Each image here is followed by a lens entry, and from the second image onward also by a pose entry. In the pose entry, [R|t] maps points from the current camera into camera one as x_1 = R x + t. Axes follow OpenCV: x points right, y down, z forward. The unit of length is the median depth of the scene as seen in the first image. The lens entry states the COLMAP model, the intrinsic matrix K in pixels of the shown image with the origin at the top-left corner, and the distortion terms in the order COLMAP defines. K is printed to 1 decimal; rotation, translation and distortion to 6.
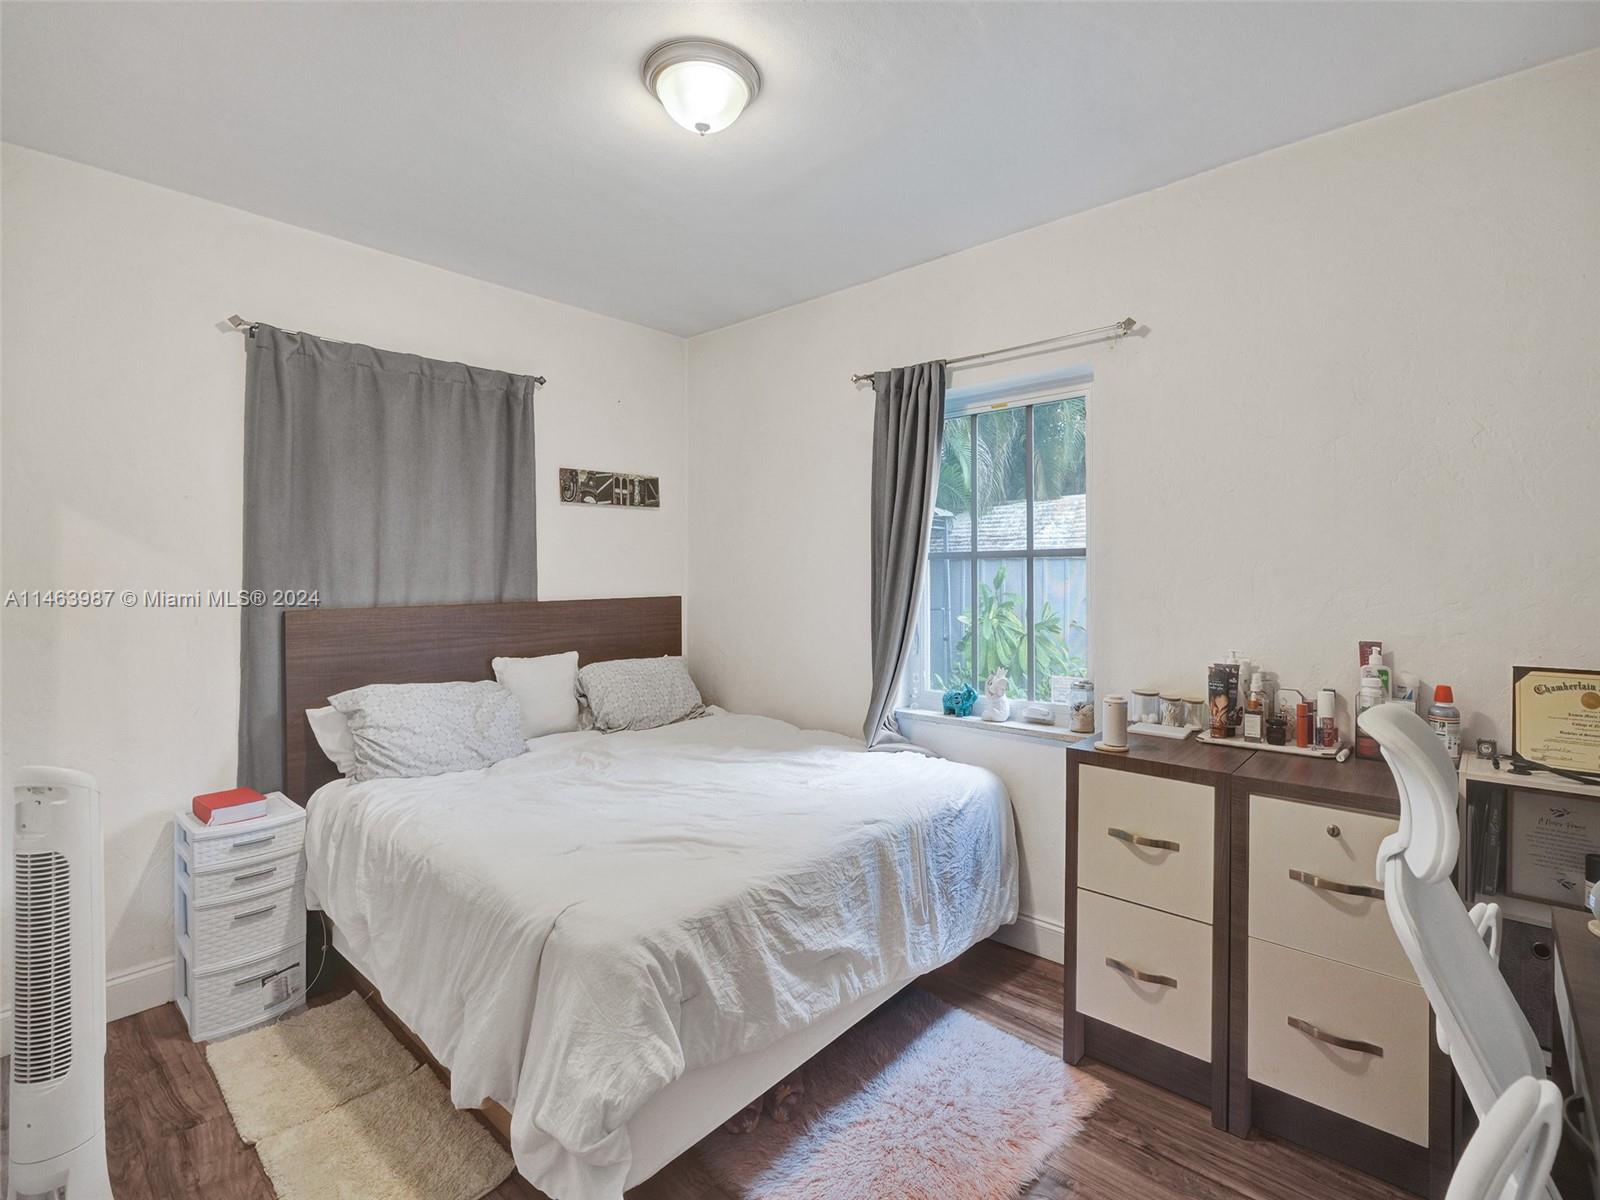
lens RADIAL K [[740.6, 0, 813.6], [0, 740.6, 588.6], [0, 0, 1]] dist [-0.006406, -0.000599]
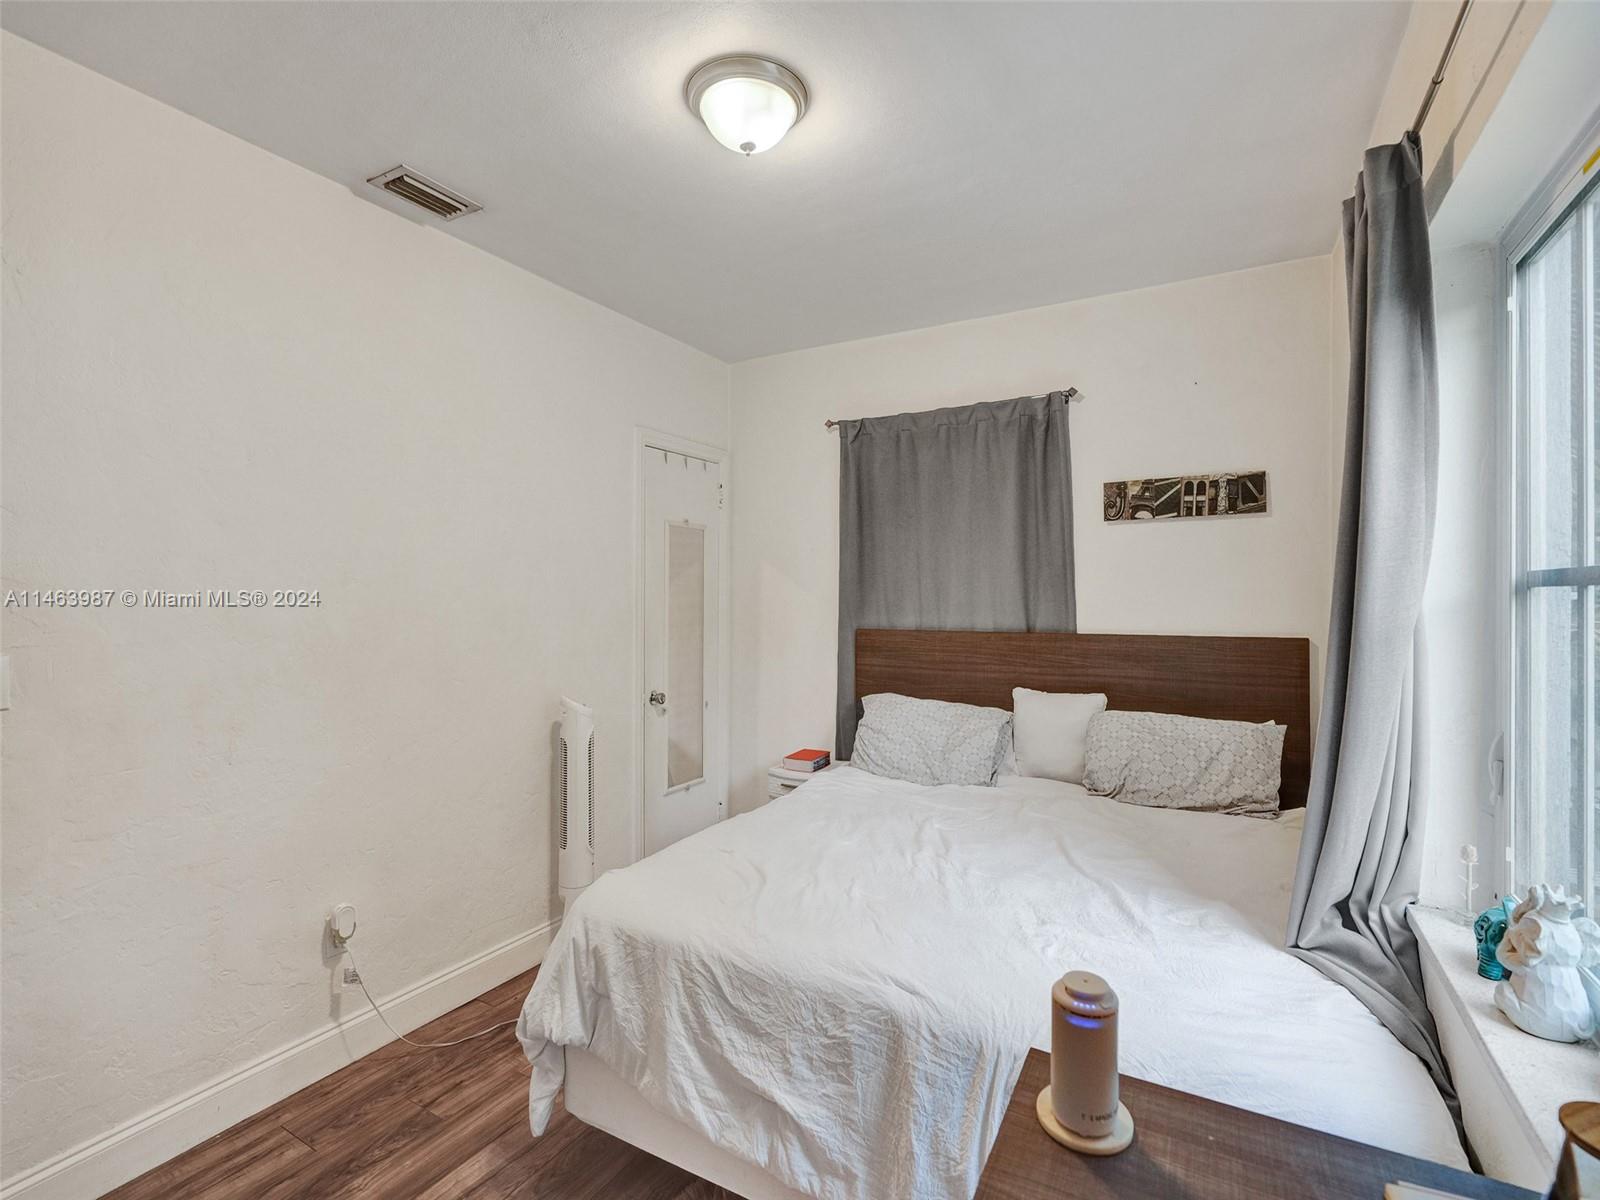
lens RADIAL K [[740.6, 0, 813.1], [0, 740.6, 594.9], [0, 0, 1]] dist [-0.006406, -0.000599]
pose [[0.222114, 0.008239, -0.974986, 0.468392], [-0.022426, 0.999743, 0.003339, -0.027181], [0.974763, 0.021124, 0.222242, 0.503090]]
